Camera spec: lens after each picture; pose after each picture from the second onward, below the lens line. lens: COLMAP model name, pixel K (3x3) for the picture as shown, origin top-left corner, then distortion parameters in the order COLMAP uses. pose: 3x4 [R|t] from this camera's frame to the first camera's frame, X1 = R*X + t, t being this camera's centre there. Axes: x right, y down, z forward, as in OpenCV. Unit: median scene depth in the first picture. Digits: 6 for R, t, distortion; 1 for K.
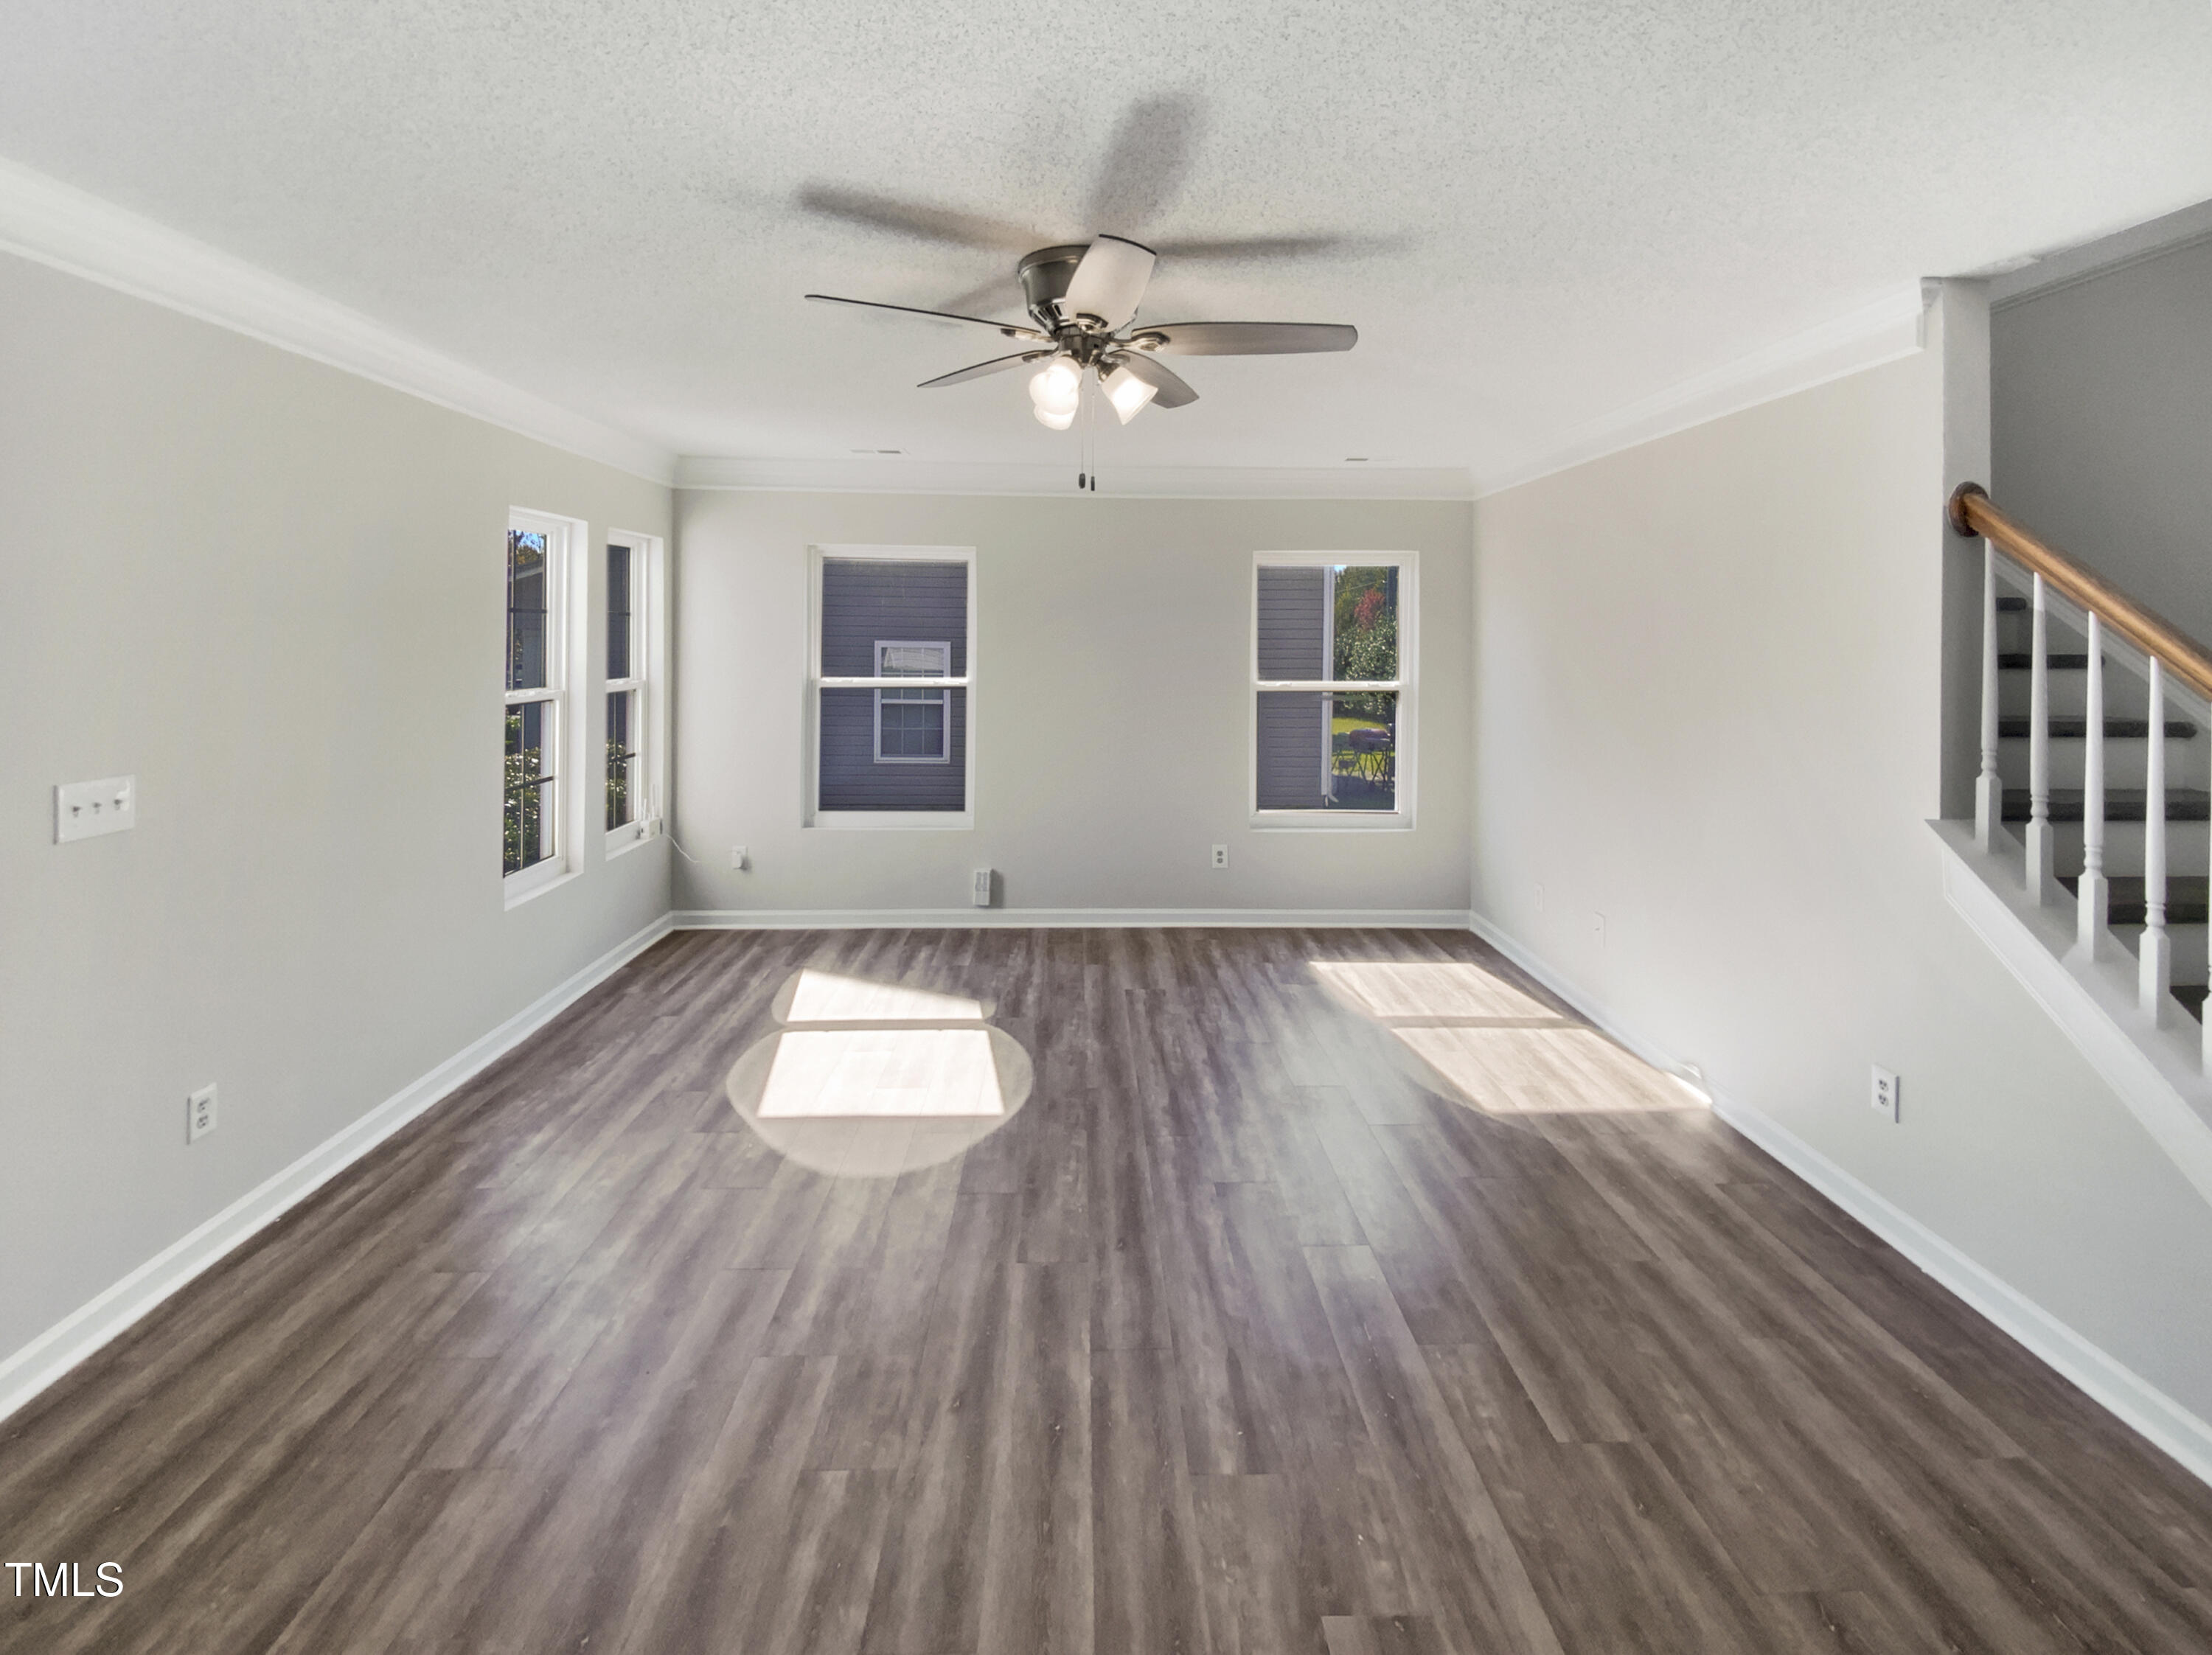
lens RADIAL K [[888.3, 0, 1130.6], [0, 888.3, 829.4], [0, 0, 1]] dist [-0.000907, -0.000267]
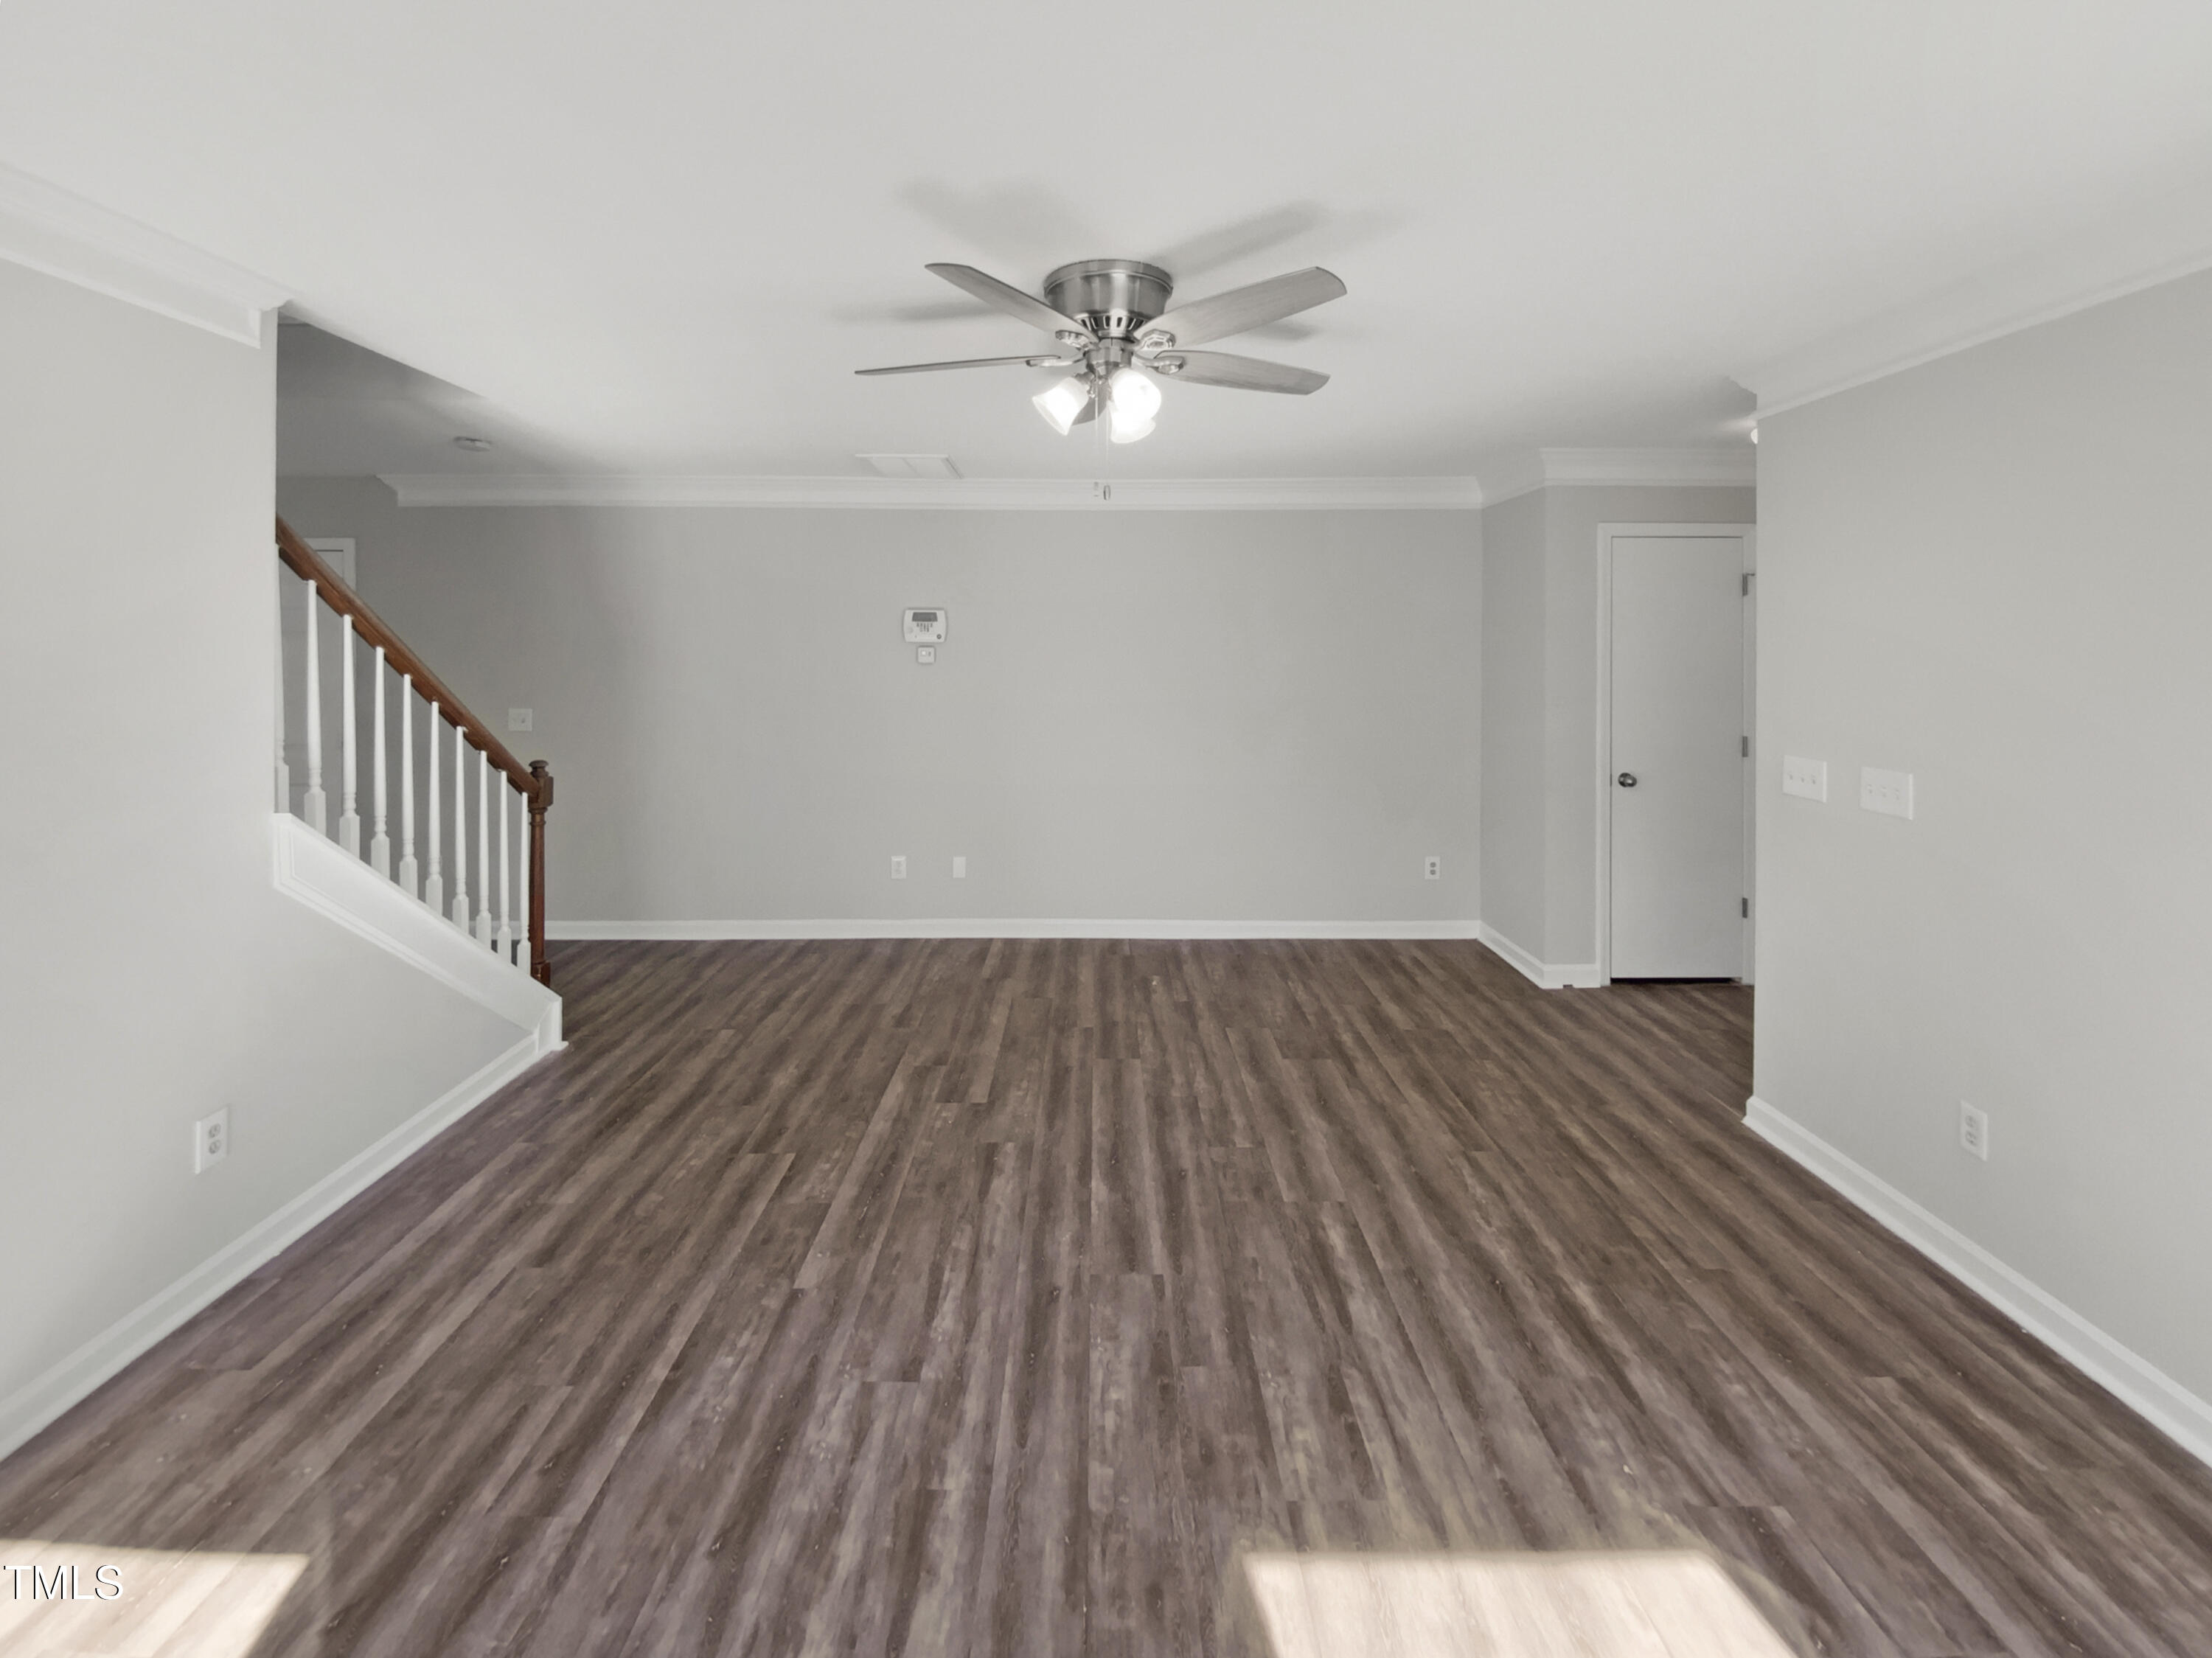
lens RADIAL K [[888.3, 0, 1130.6], [0, 888.3, 830.9], [0, 0, 1]] dist [-0.000907, -0.000267]
pose [[-0.999730, -0.015980, 0.016858, -0.108607], [-0.007681, 0.912346, 0.409347, -0.400780], [-0.021921, 0.409107, -0.912223, 1.825907]]
